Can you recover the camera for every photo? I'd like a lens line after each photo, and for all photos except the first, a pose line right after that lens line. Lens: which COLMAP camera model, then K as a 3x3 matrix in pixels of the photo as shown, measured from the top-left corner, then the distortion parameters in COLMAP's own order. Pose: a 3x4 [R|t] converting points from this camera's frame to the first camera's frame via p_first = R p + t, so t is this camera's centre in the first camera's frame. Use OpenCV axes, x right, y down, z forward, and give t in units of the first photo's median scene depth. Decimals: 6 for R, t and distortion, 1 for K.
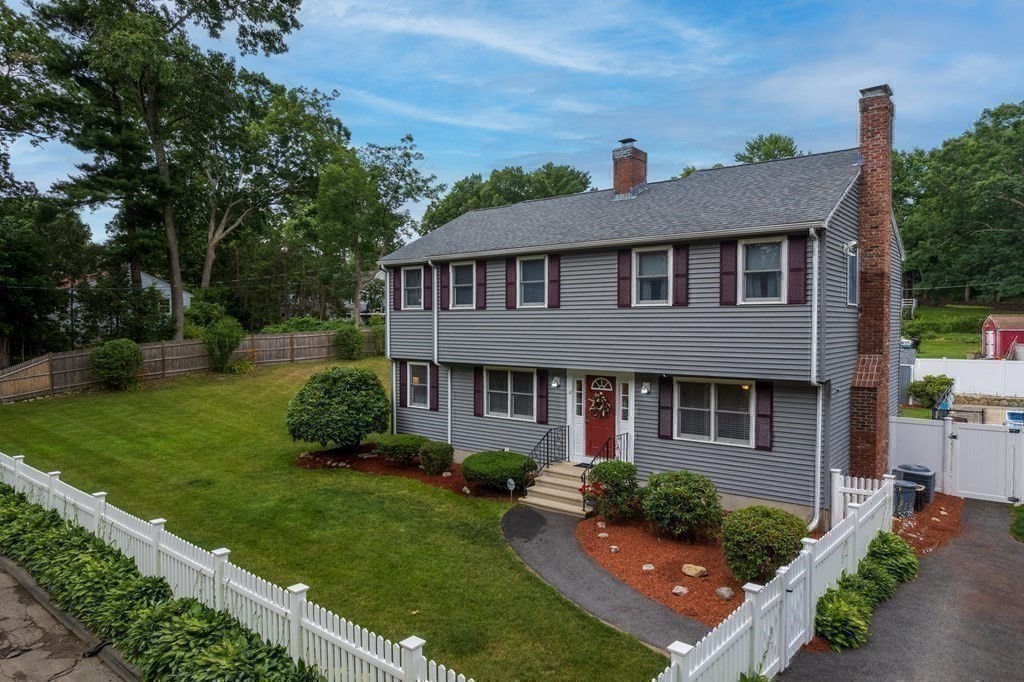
lens RADIAL K [[645.6, 0, 522.0], [0, 645.6, 331.9], [0, 0, 1]] dist [-0.039825, 0.011912]
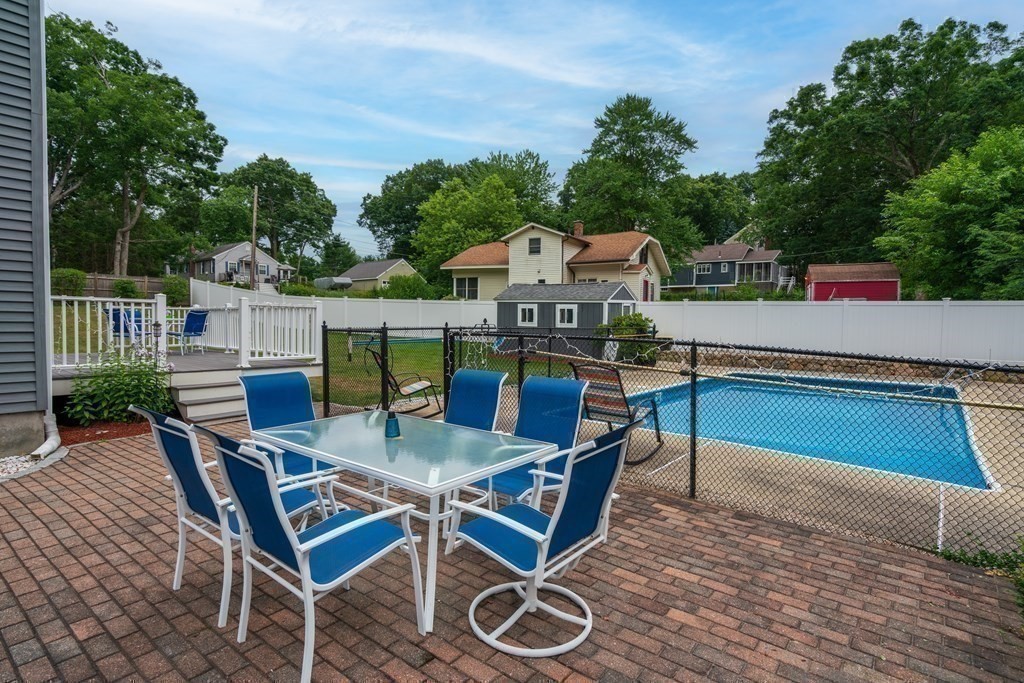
lens RADIAL K [[535.6, 0, 505.9], [0, 535.6, 340.3], [0, 0, 1]] dist [0.002075, 0.001701]
pose [[0.999650, 0.015839, -0.021208, 0.225588], [-0.015311, 0.999575, 0.024811, 0.034814], [0.021592, -0.024478, 0.999467, 0.190826]]
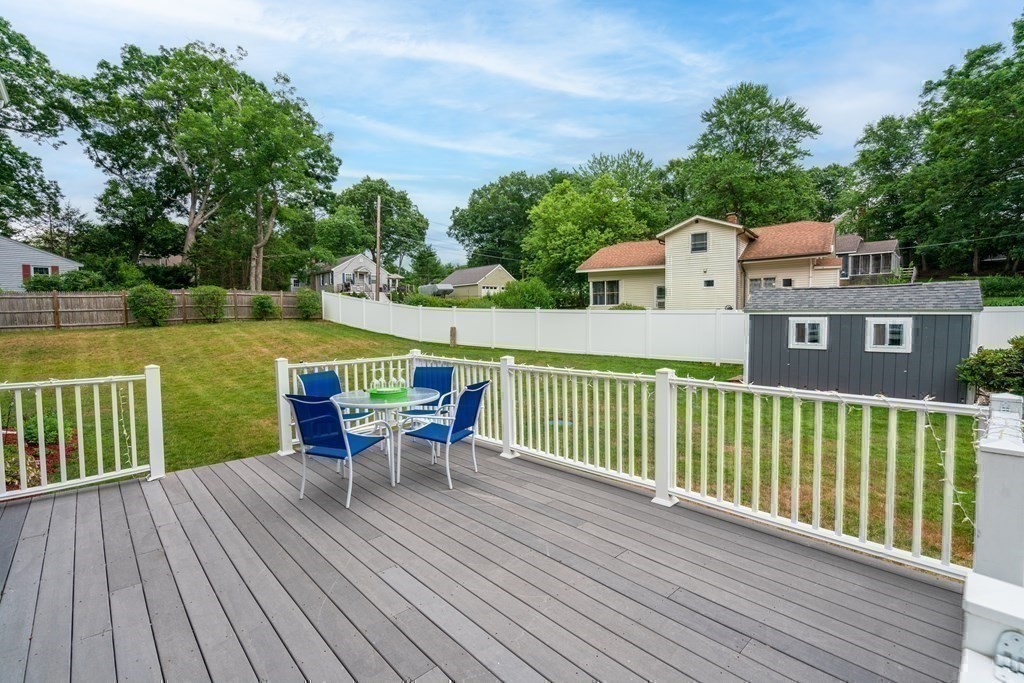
lens RADIAL K [[468.1, 0, 509.0], [0, 468.1, 338.8], [0, 0, 1]] dist [-0.000792, 0.000379]
pose [[0.990458, -0.003827, -0.137765, 0.149879], [0.008730, 0.999349, 0.035006, 0.024230], [0.137541, -0.035875, 0.989846, 0.279618]]
